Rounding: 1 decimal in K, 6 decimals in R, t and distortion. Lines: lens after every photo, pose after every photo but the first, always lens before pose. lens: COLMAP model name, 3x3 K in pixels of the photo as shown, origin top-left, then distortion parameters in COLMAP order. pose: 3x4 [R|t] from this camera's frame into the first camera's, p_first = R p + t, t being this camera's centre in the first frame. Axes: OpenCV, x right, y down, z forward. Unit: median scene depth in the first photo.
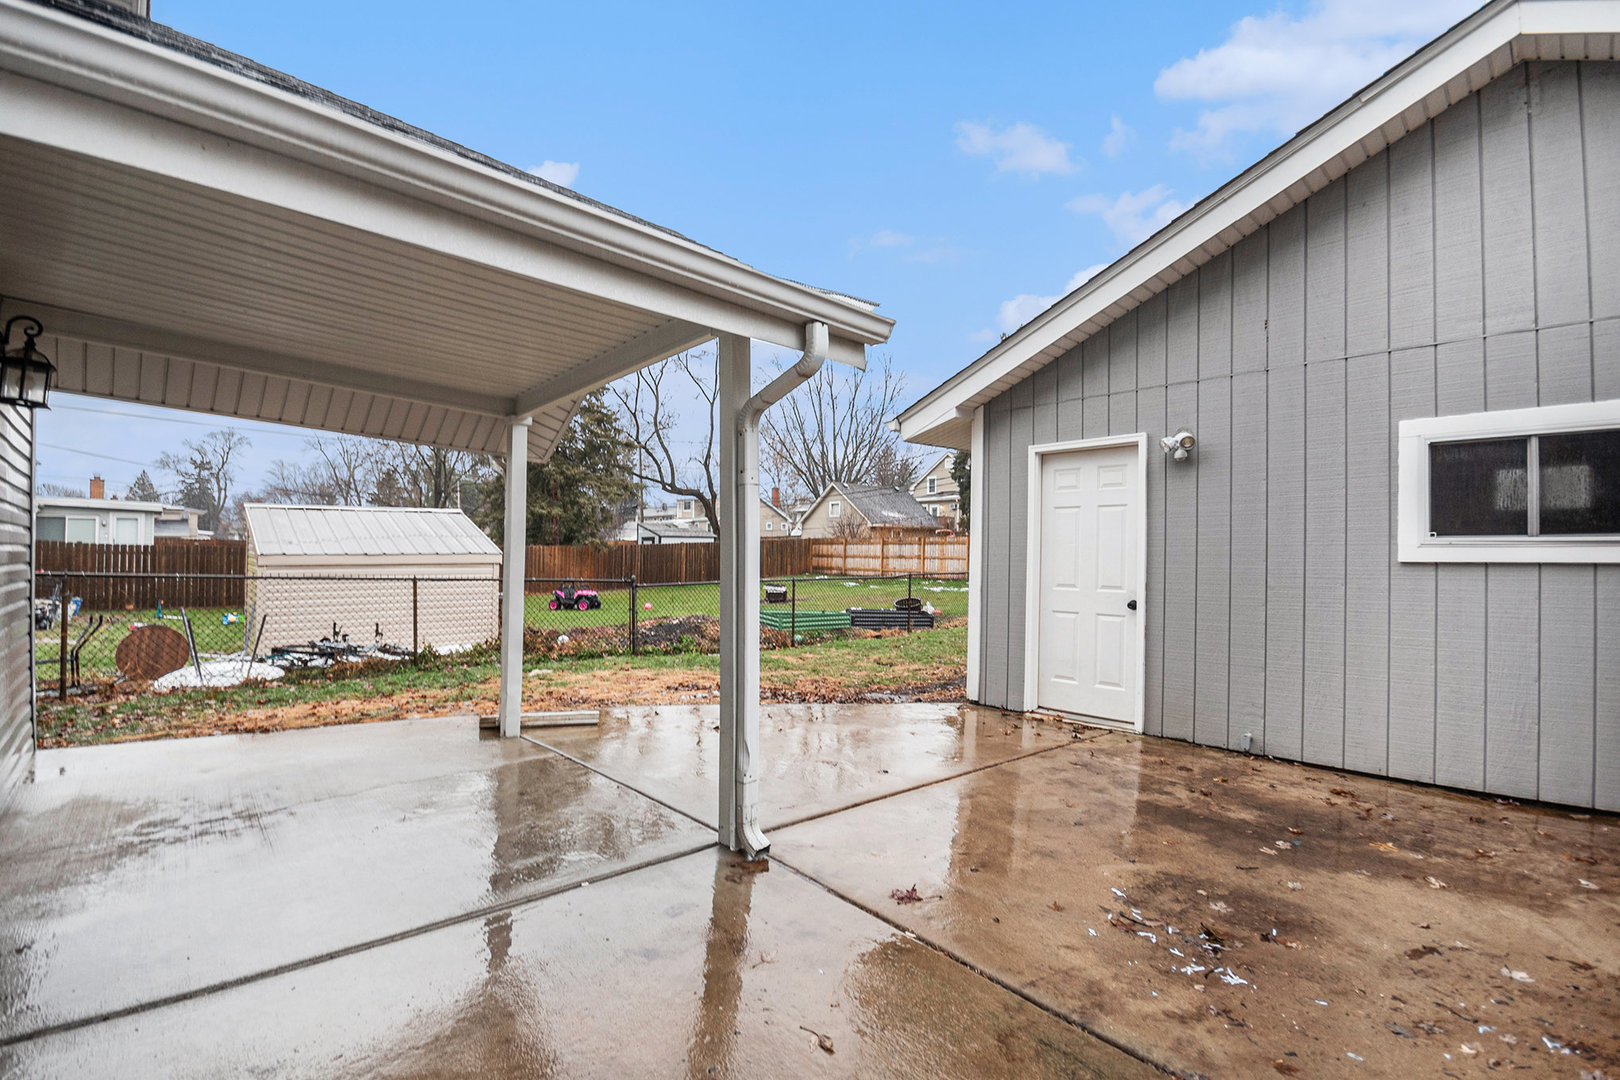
lens RADIAL K [[716.8, 0, 800.1], [0, 716.8, 551.2], [0, 0, 1]] dist [0.002264, 0.000554]
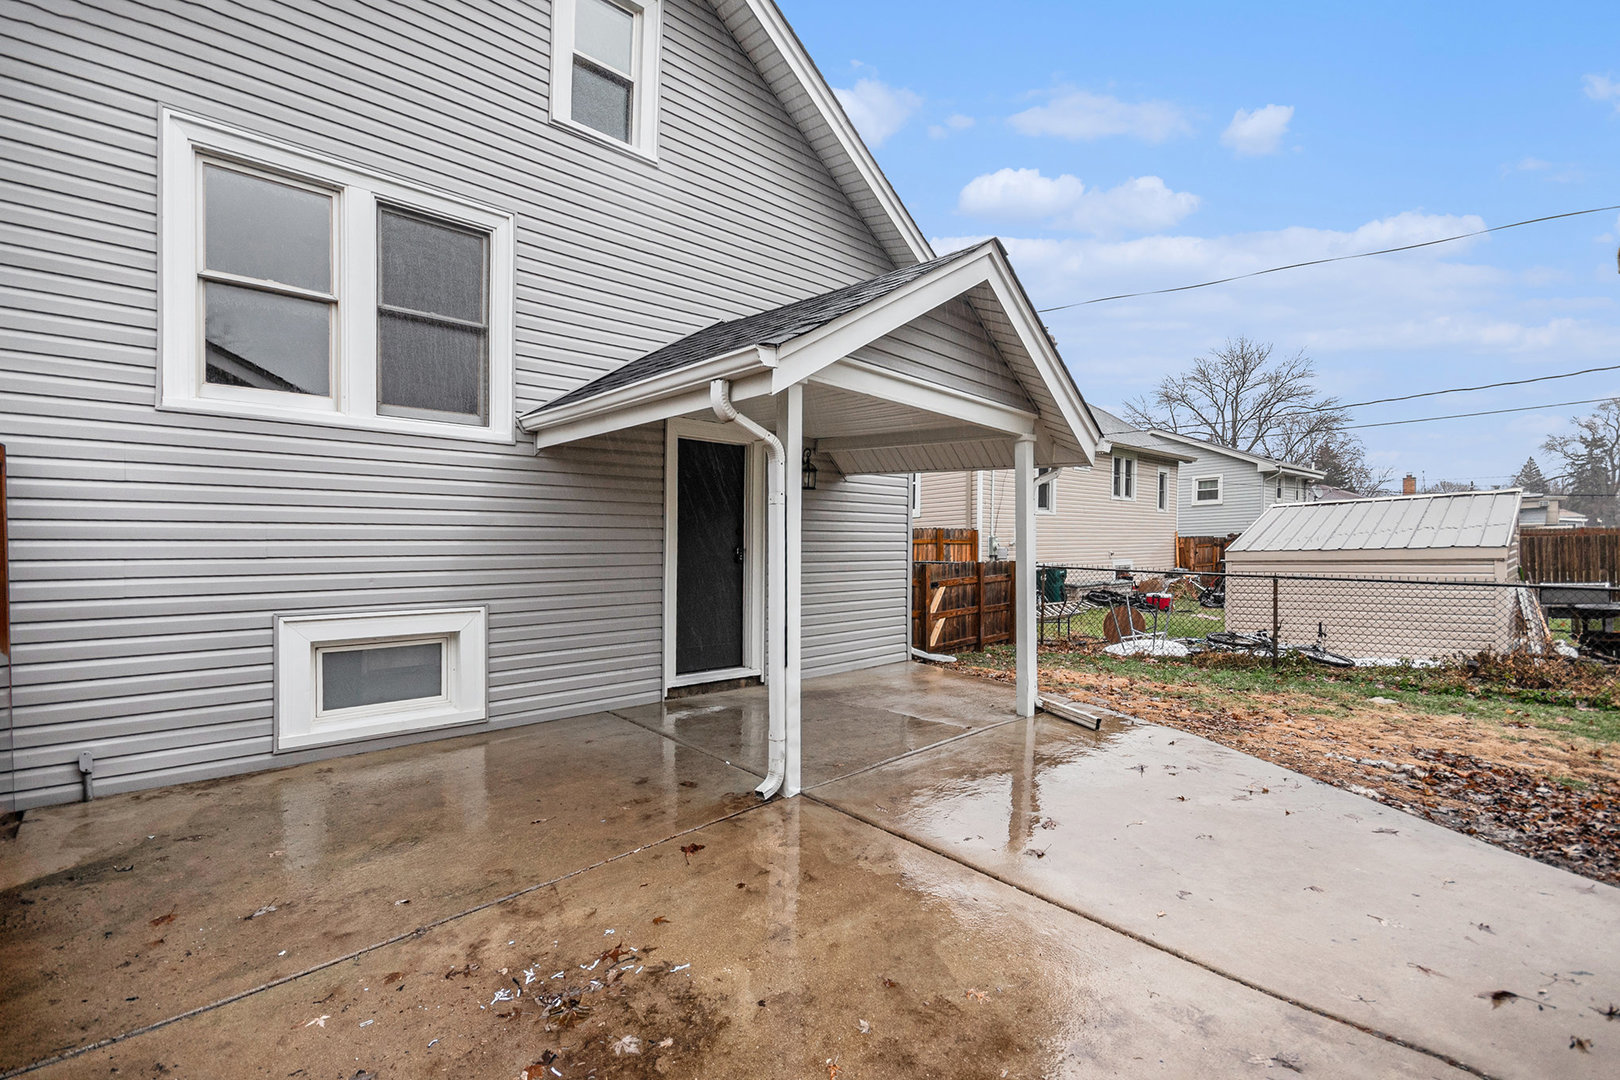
lens RADIAL K [[716.8, 0, 799.1], [0, 716.8, 547.2], [0, 0, 1]] dist [0.002264, 0.000554]
pose [[-0.017502, -0.007501, -0.999819, 1.269500], [0.014334, 0.999867, -0.007753, -0.005402], [0.999744, -0.014468, -0.017392, 1.150576]]
